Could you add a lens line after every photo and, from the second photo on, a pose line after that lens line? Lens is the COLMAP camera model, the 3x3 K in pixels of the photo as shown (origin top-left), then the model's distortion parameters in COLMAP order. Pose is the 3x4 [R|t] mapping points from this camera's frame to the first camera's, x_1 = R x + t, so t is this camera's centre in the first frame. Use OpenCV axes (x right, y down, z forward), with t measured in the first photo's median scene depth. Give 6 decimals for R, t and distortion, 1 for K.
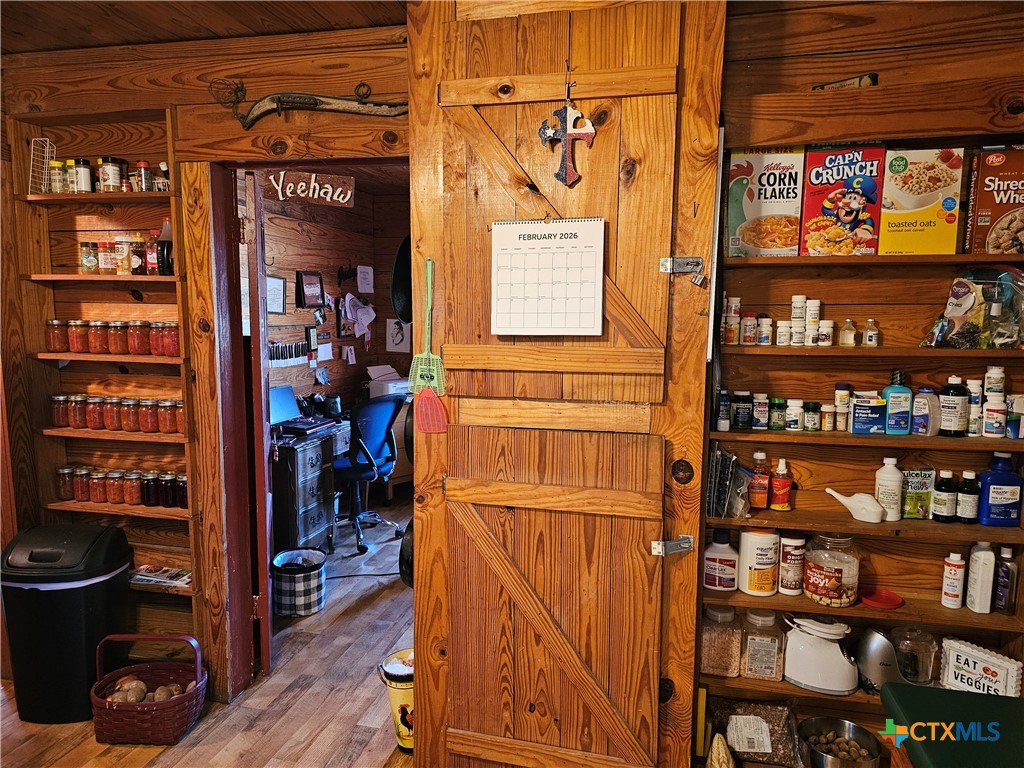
lens RADIAL K [[688.2, 0, 508.8], [0, 688.2, 392.7], [0, 0, 1]] dist [0.060842, -0.060721]
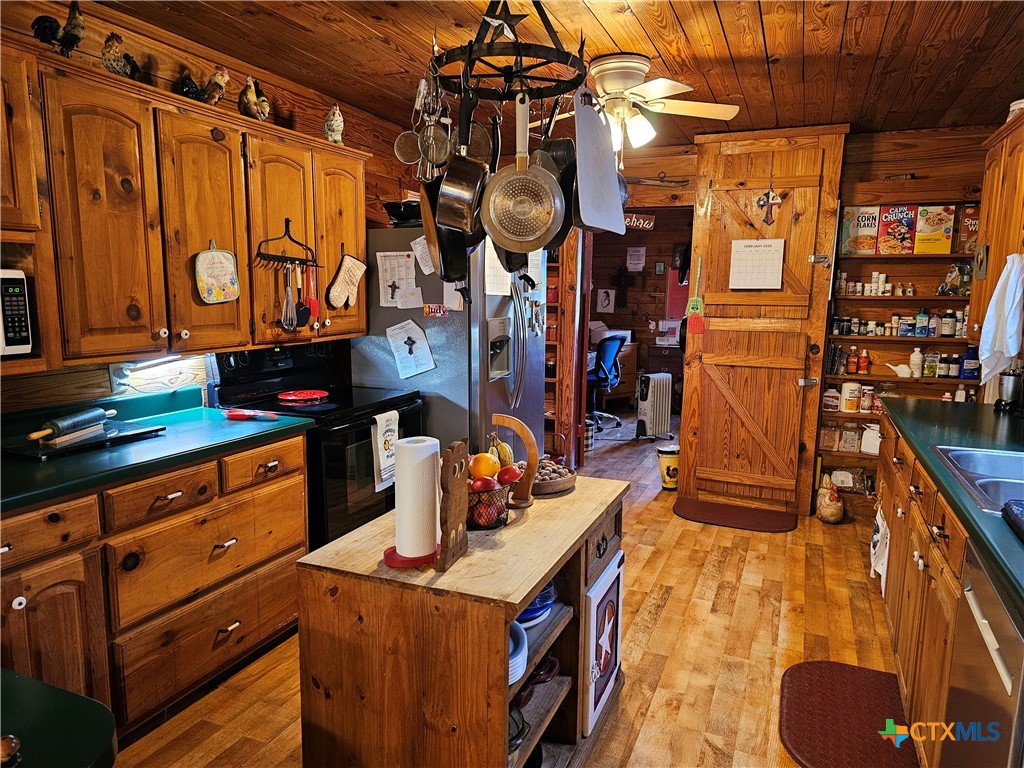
lens RADIAL K [[688.2, 0, 508.8], [0, 688.2, 392.7], [0, 0, 1]] dist [0.060842, -0.060721]
pose [[0.986120, 0.032643, -0.162795, -0.340629], [-0.027835, 0.999109, 0.031729, 0.197412], [0.163686, -0.026757, 0.986150, -1.329163]]
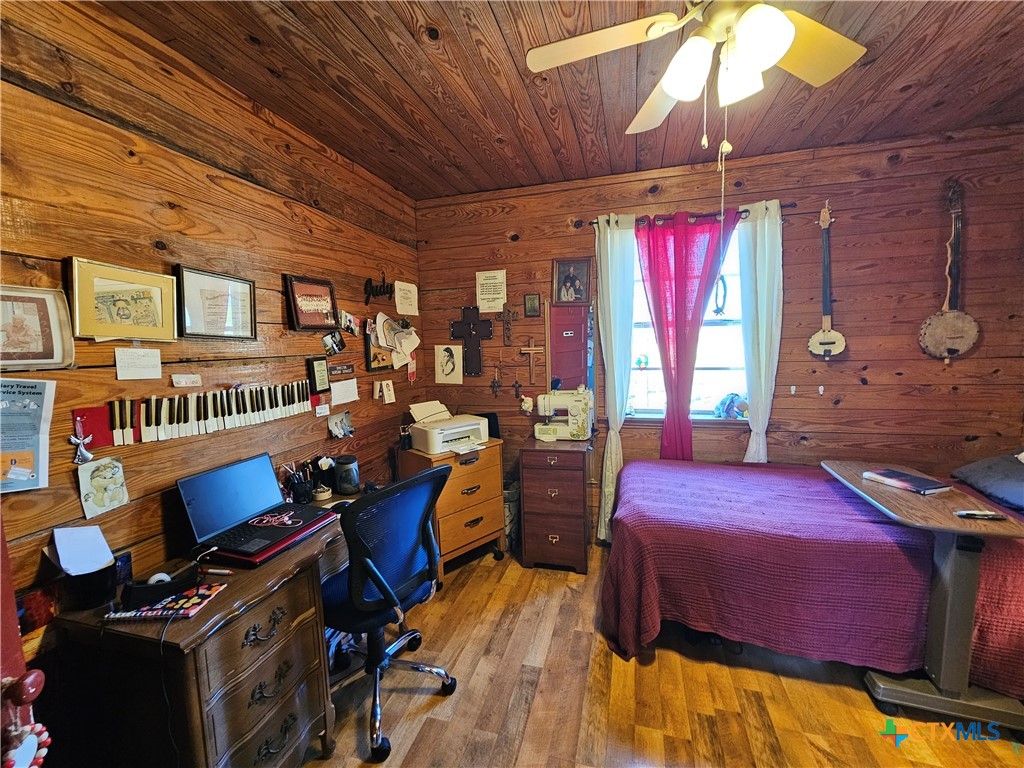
lens RADIAL K [[419.8, 0, 510.4], [0, 419.8, 387.1], [0, 0, 1]] dist [0.000278, 0.000275]
pose [[0.998337, -0.028826, -0.049921, -0.166782], [0.028066, 0.999480, -0.015856, -0.126485], [0.050352, 0.014429, 0.998627, 1.377310]]
